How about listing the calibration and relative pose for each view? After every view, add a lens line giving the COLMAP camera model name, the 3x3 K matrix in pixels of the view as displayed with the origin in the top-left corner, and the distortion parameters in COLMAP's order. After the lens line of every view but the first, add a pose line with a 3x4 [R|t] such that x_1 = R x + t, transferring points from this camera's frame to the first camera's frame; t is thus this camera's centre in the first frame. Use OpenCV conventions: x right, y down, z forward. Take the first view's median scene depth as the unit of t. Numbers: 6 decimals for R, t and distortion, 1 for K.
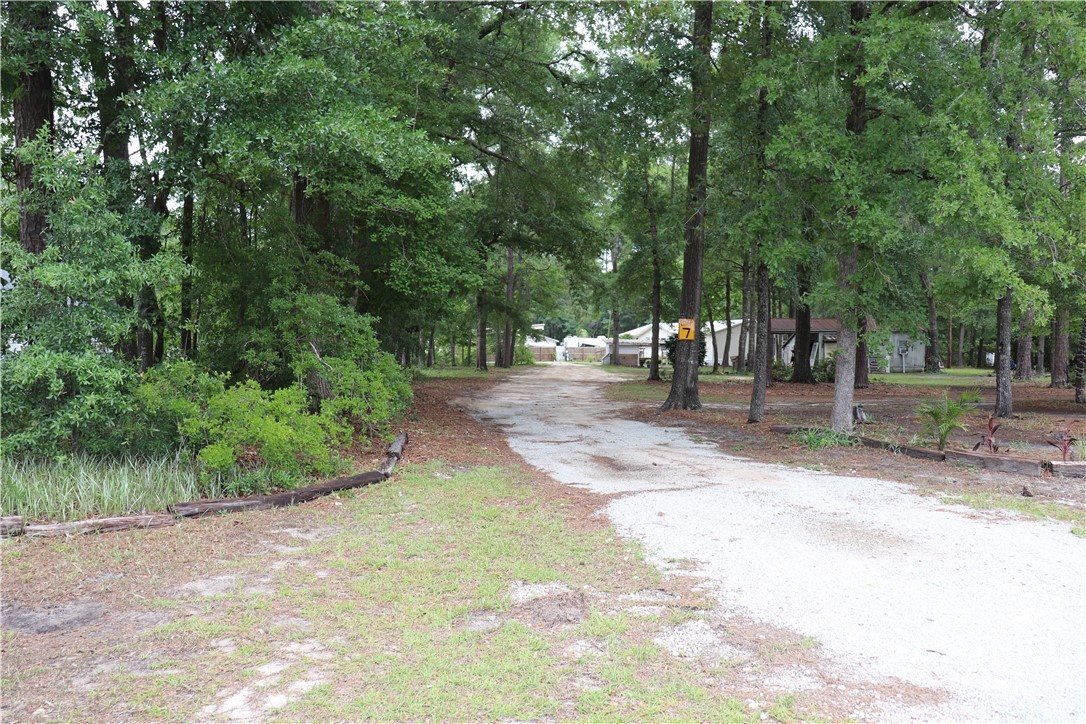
lens RADIAL K [[883.5, 0, 535.4], [0, 883.5, 347.1], [0, 0, 1]] dist [-0.174057, 0.155439]
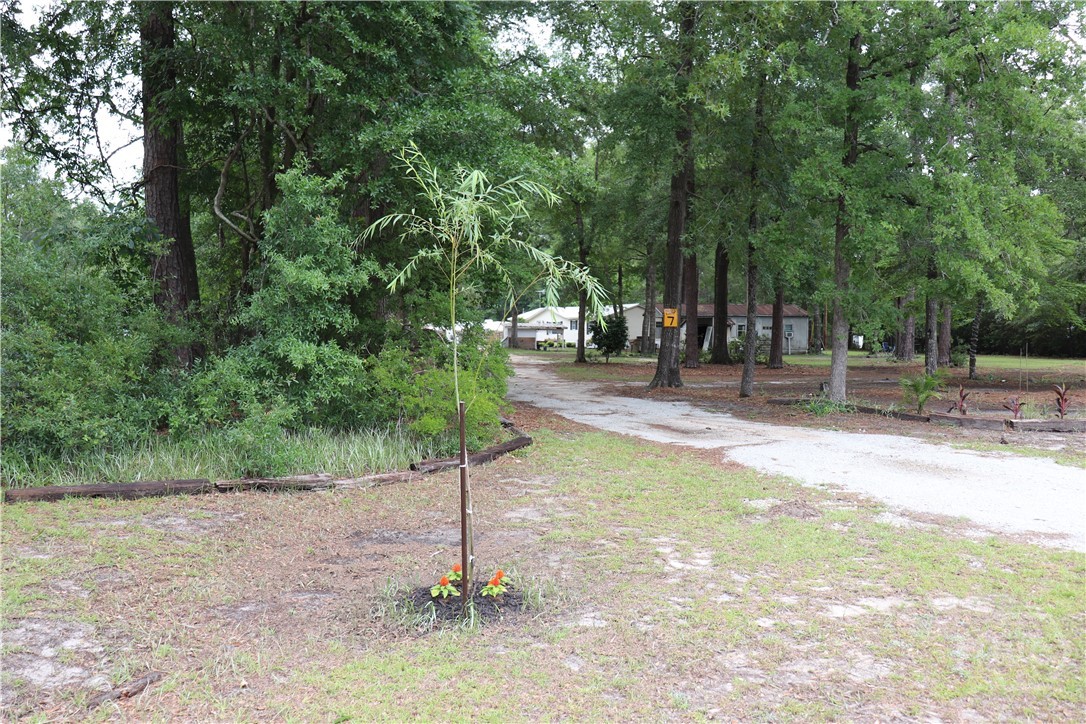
lens RADIAL K [[883.5, 0, 535.4], [0, 883.5, 347.1], [0, 0, 1]] dist [-0.174057, 0.155439]
pose [[0.988886, -0.004935, 0.148596, -0.292754], [0.002068, 0.999809, 0.019446, -0.007534], [-0.148664, -0.018923, 0.988707, -0.194150]]
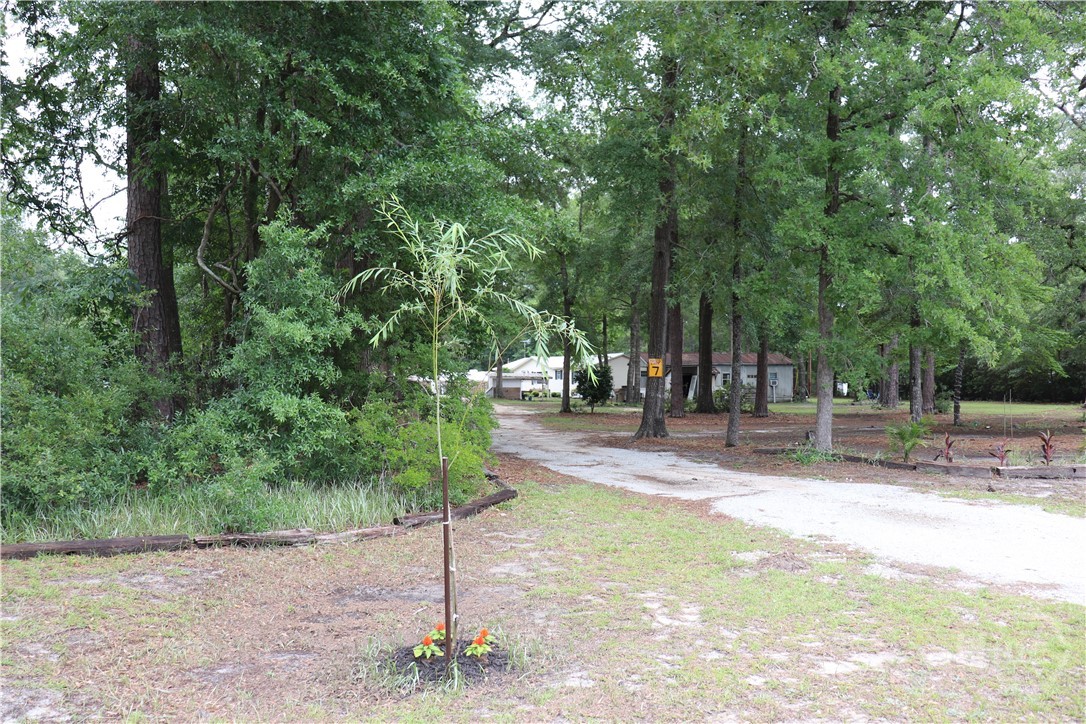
lens RADIAL K [[883.5, 0, 535.4], [0, 883.5, 347.1], [0, 0, 1]] dist [-0.174057, 0.155439]
pose [[0.986198, -0.000355, 0.165570, -0.291487], [0.006510, 0.999307, -0.036637, -0.009770], [-0.165442, 0.037209, 0.985517, -0.189425]]
